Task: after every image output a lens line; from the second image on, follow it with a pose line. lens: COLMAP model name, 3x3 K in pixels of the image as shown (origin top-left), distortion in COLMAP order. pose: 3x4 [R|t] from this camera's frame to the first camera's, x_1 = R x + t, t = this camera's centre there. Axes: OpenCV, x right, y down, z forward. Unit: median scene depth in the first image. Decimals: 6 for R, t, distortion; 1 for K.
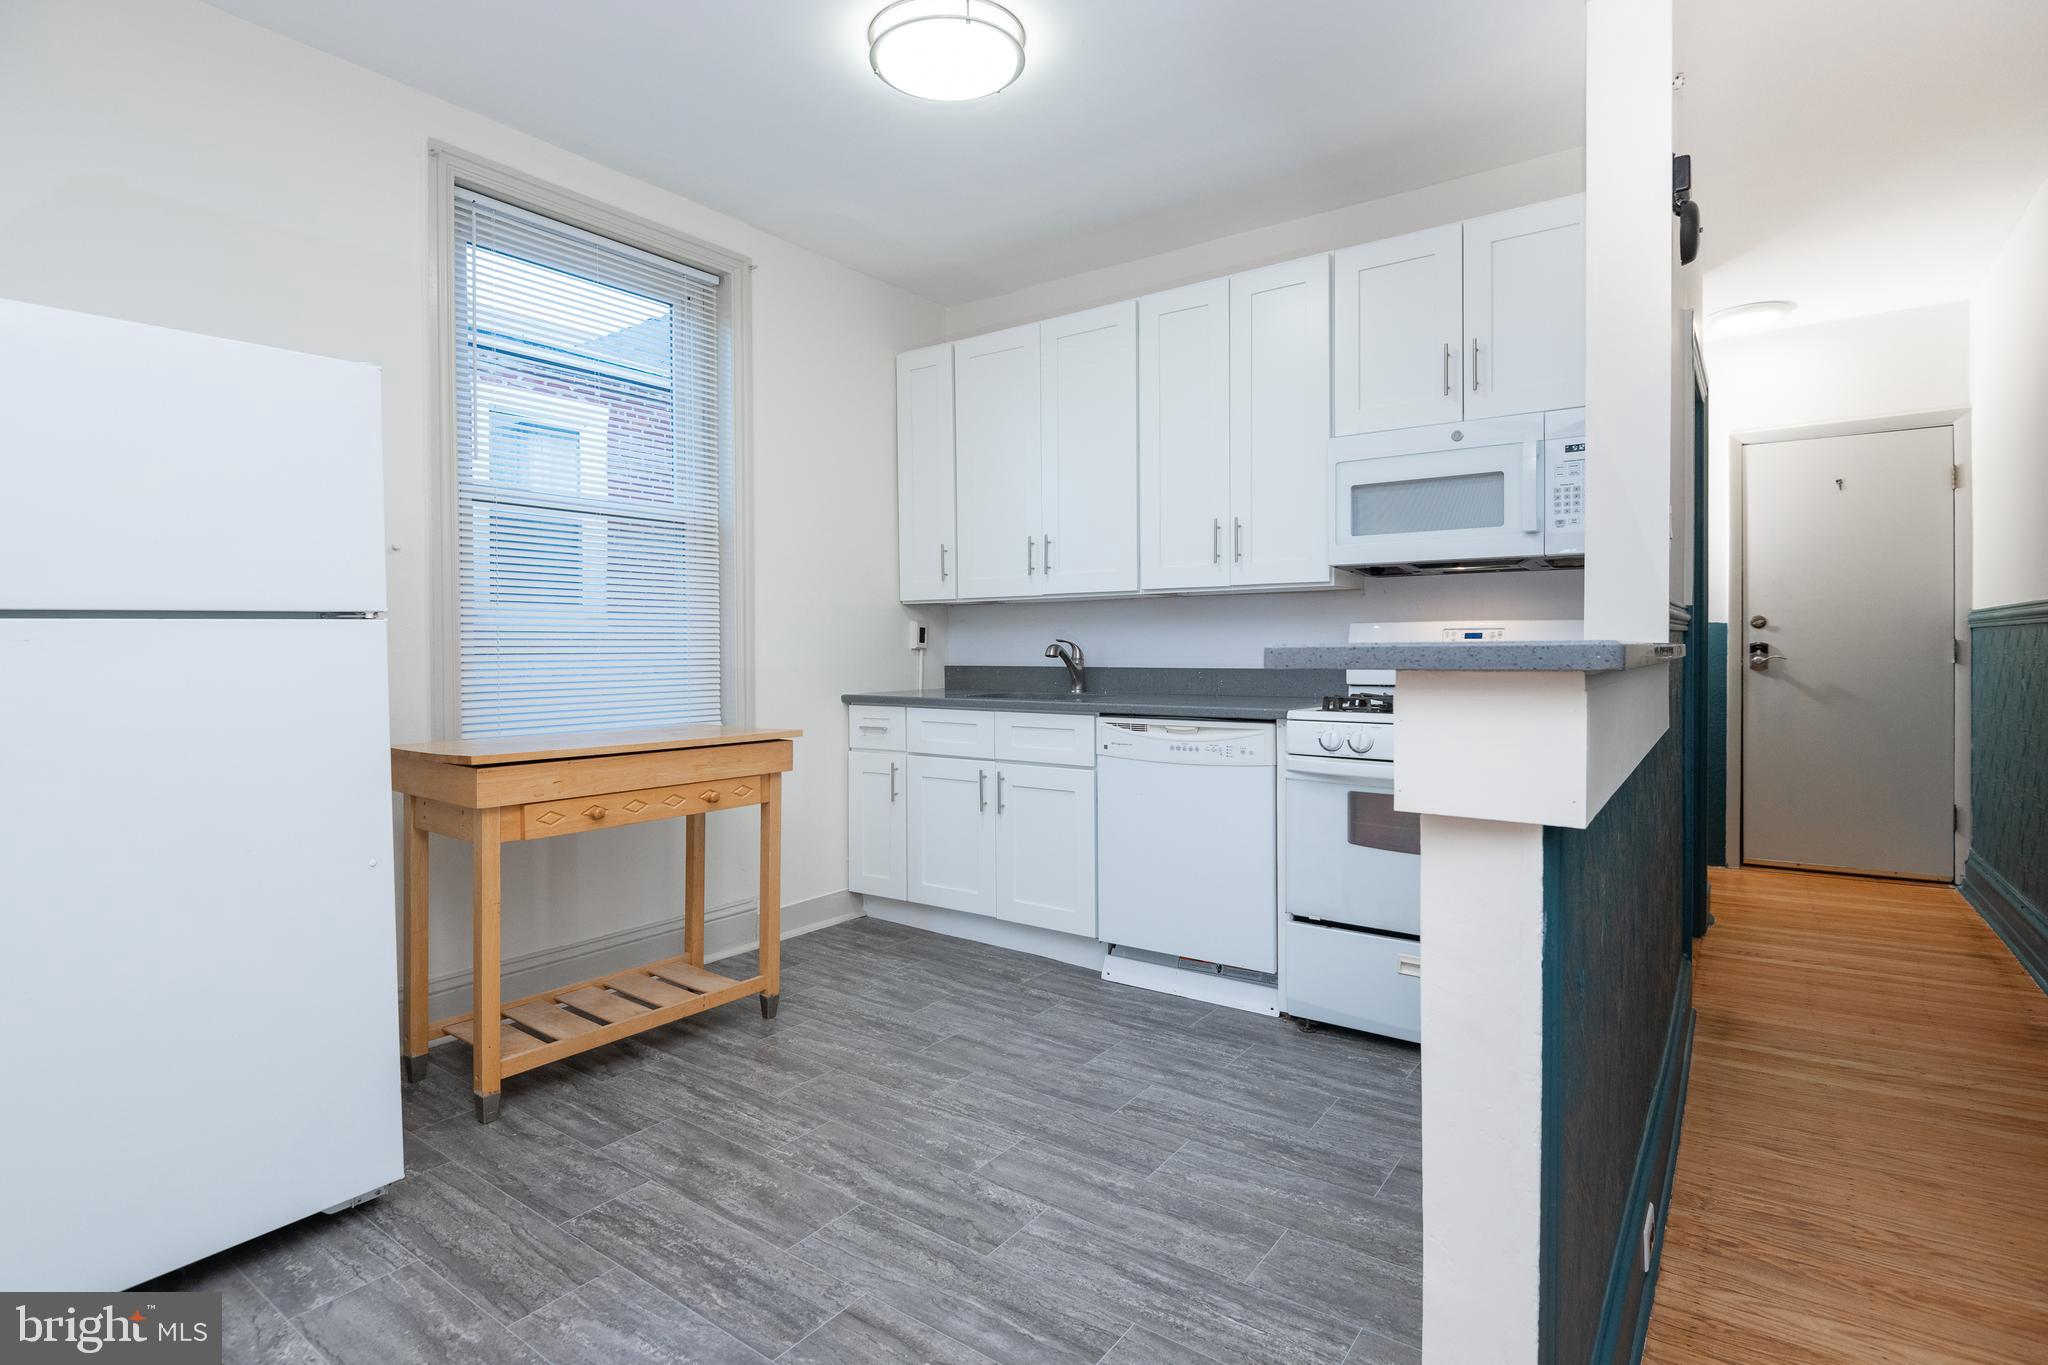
lens RADIAL K [[1005.4, 0, 1056.0], [0, 1005.4, 659.2], [0, 0, 1]] dist [-0.004911, -0.004909]
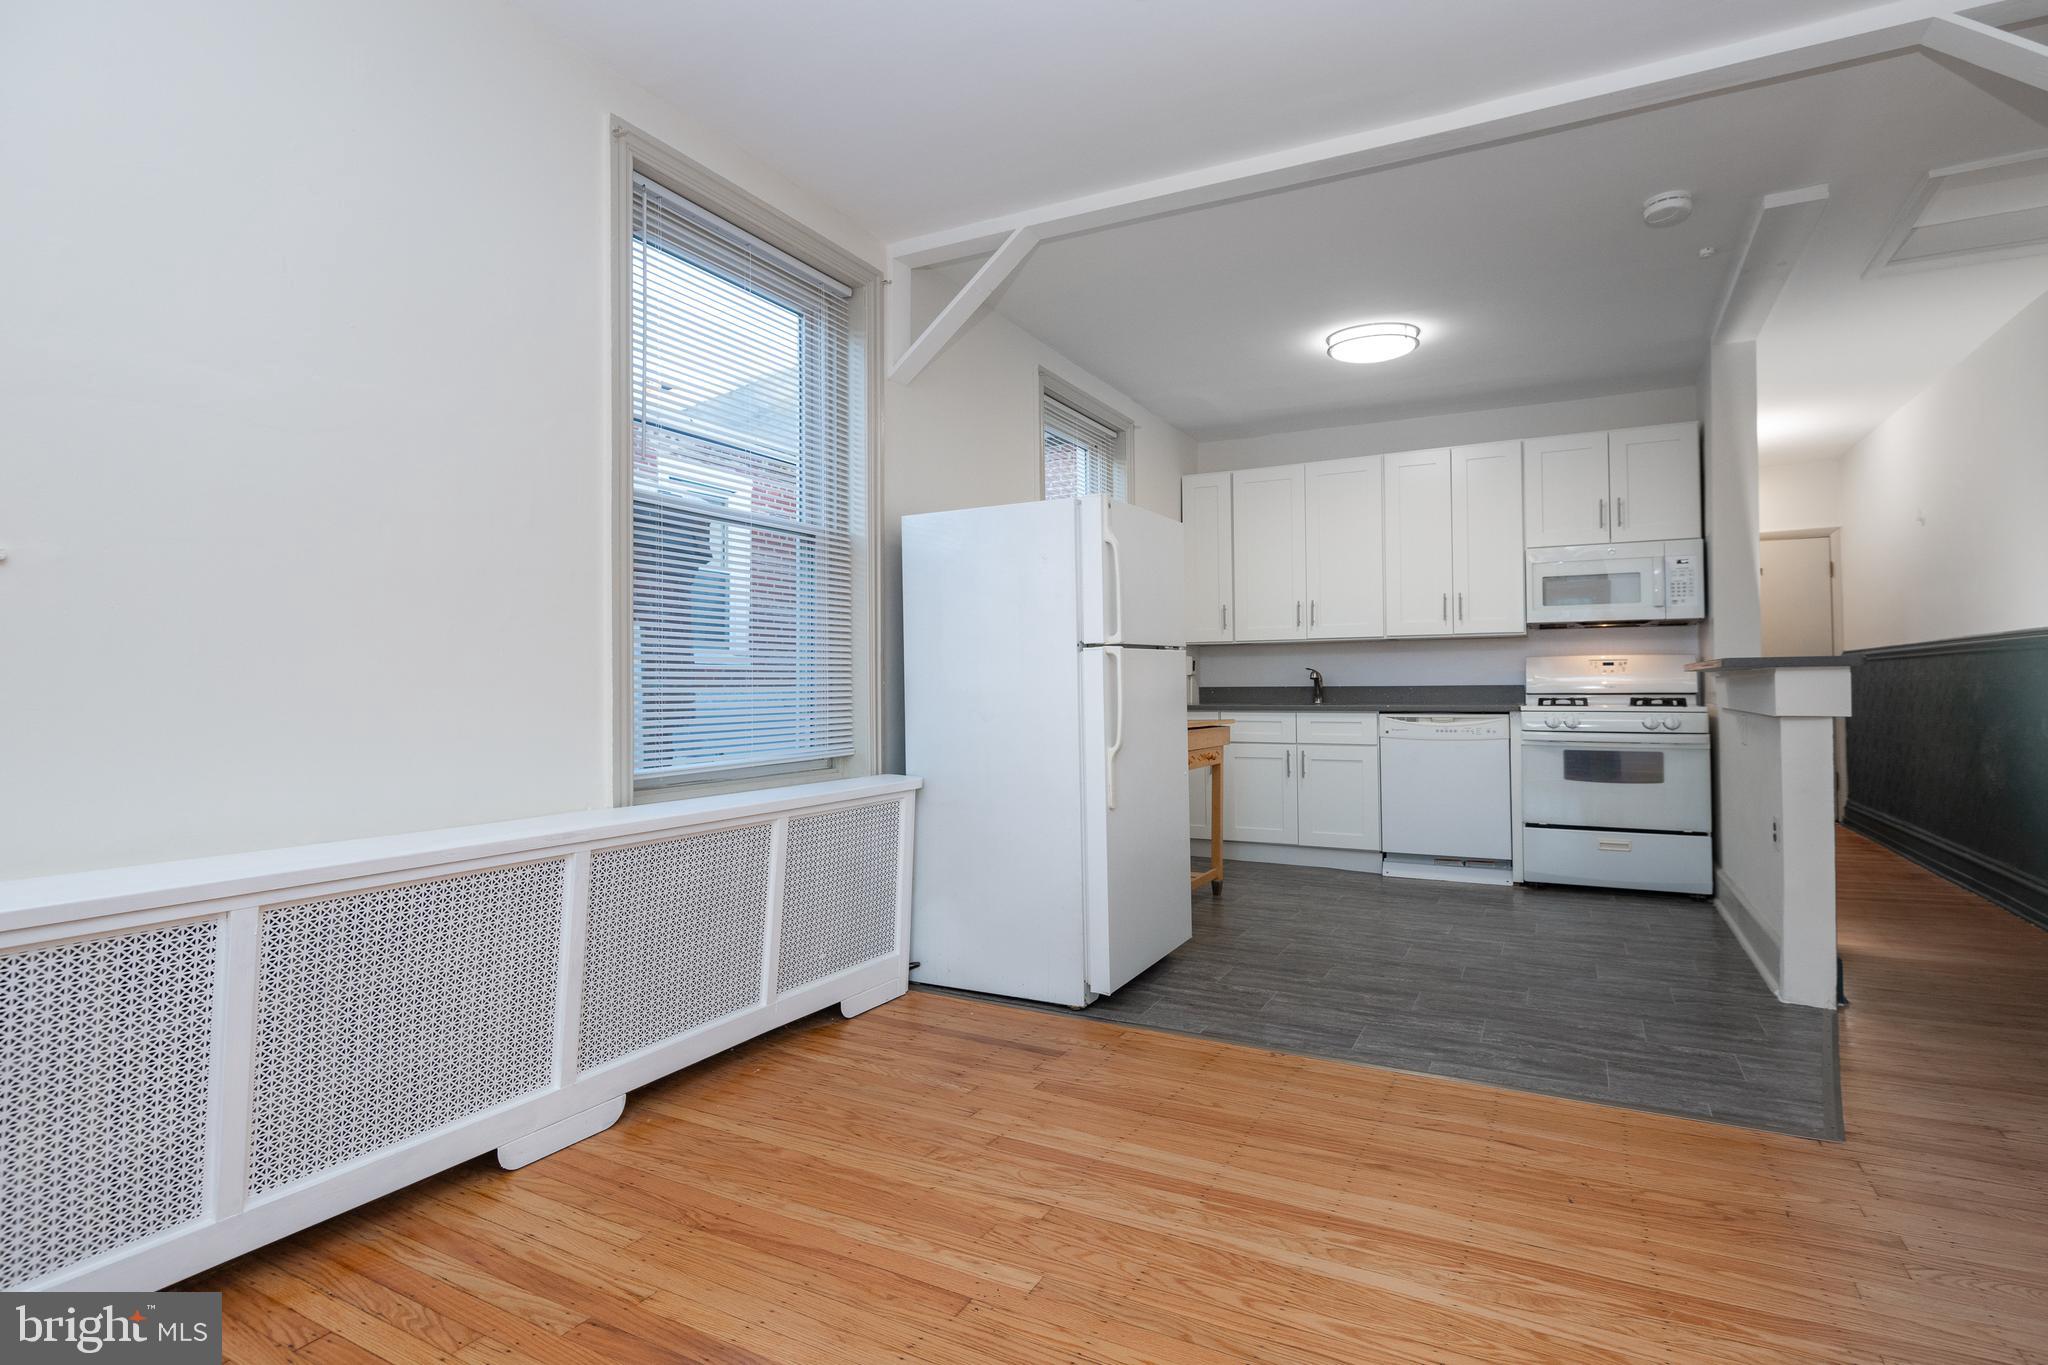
lens RADIAL K [[960.8, 0, 1018.4], [0, 960.8, 664.0], [0, 0, 1]] dist [0.002331, -0.006359]
pose [[0.997010, 0.008976, 0.076753, -0.692200], [-0.006205, 0.999323, -0.036254, 0.035858], [-0.077026, 0.035670, 0.996391, -0.525048]]
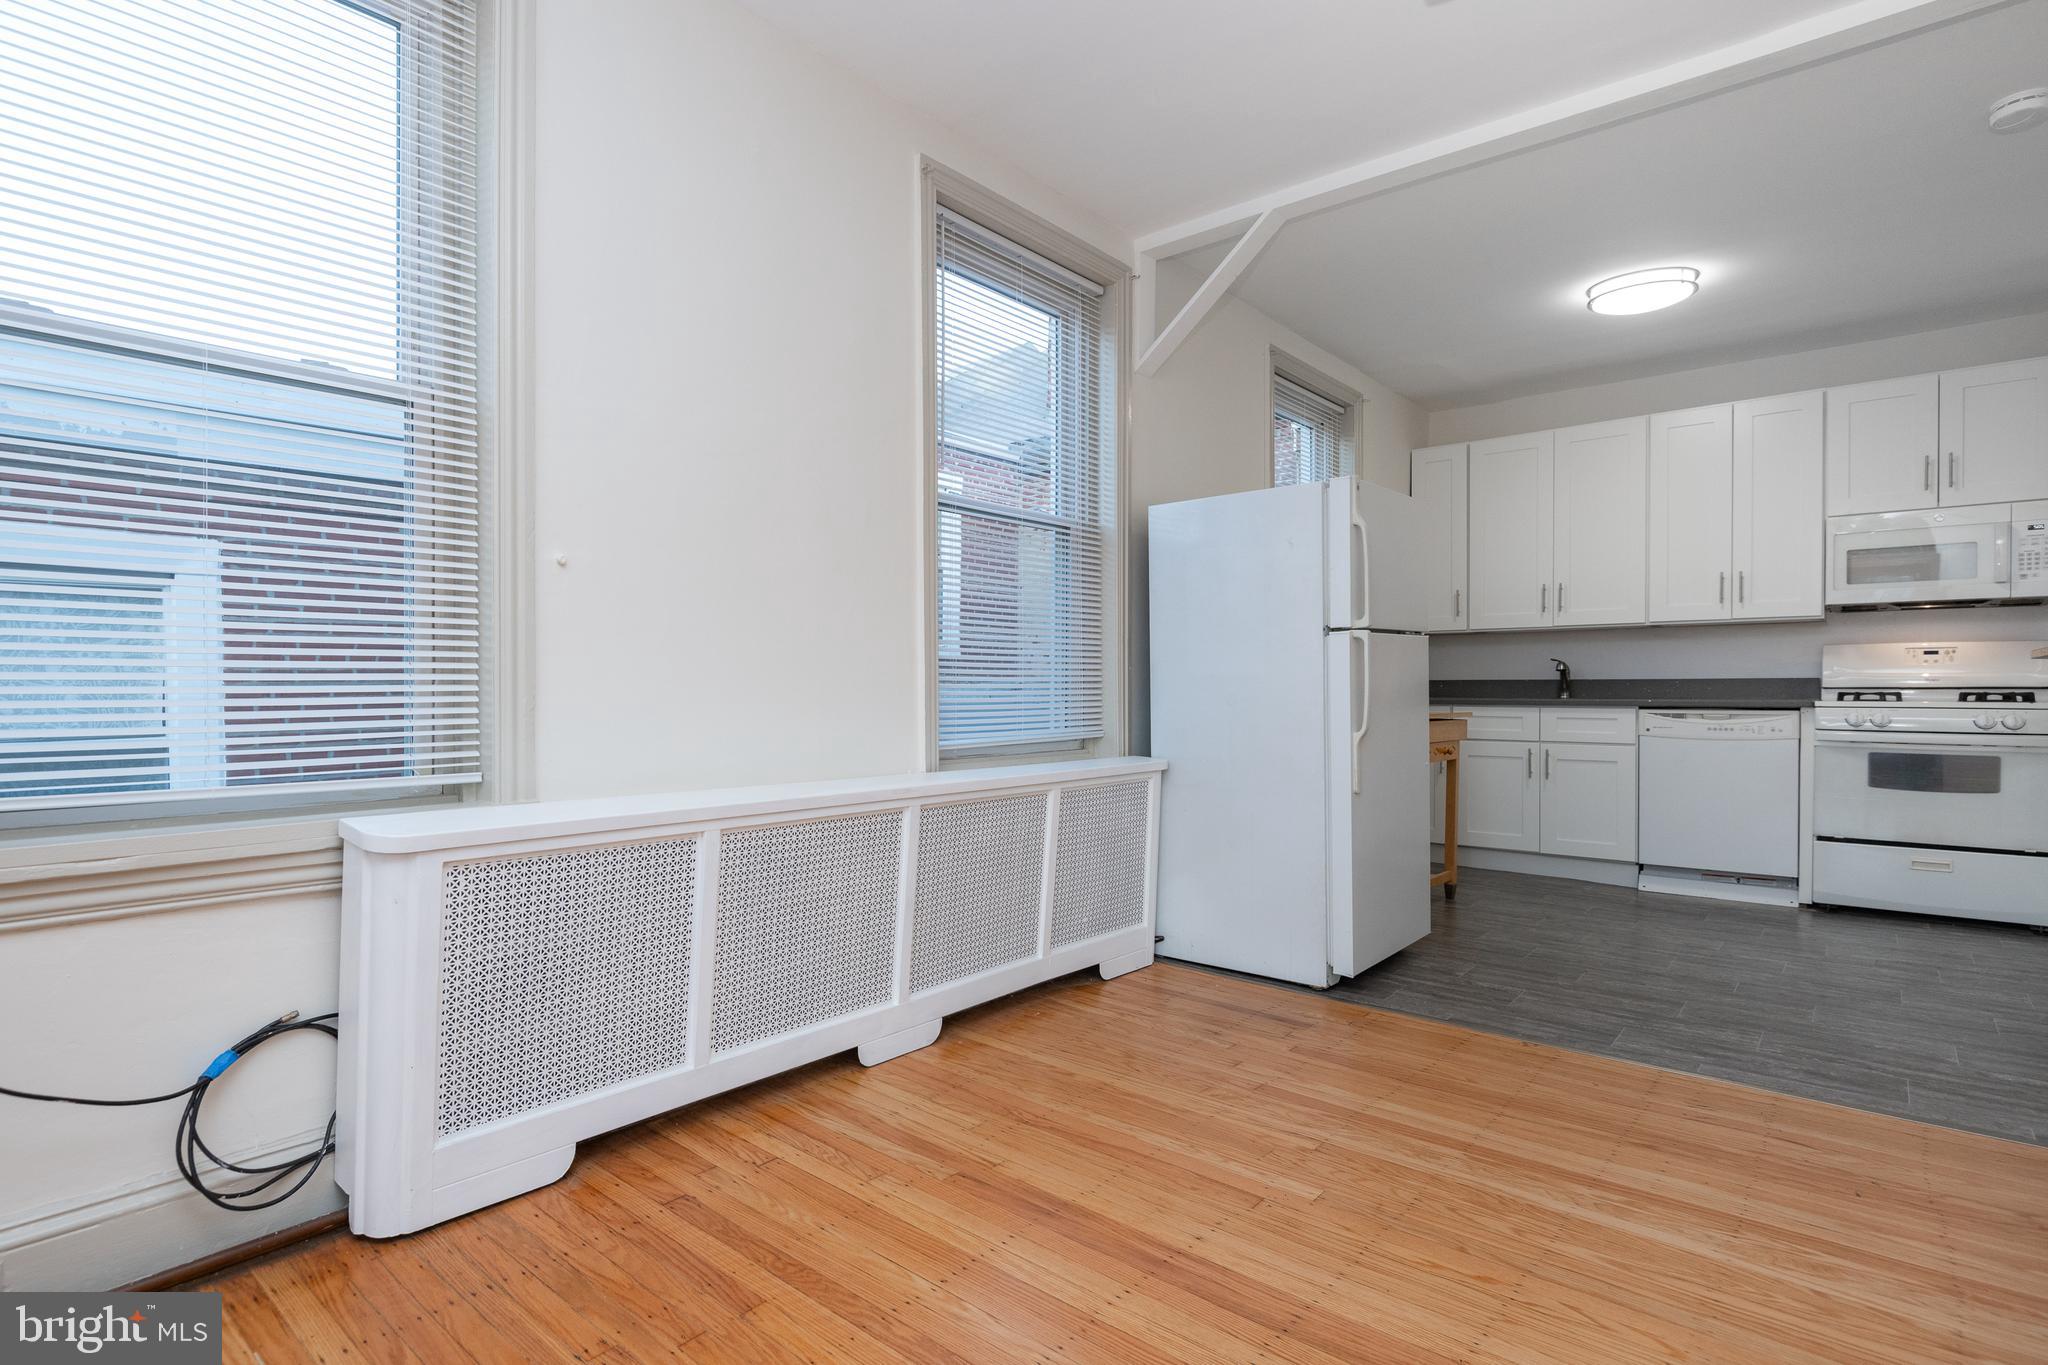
lens RADIAL K [[1005.4, 0, 1027.0], [0, 1005.4, 709.6], [0, 0, 1]] dist [-0.004911, -0.004909]
pose [[0.994105, 0.006259, -0.108240, -0.727410], [-0.004786, 0.999892, 0.013871, 0.044619], [0.108315, -0.013271, 0.994028, -0.578899]]
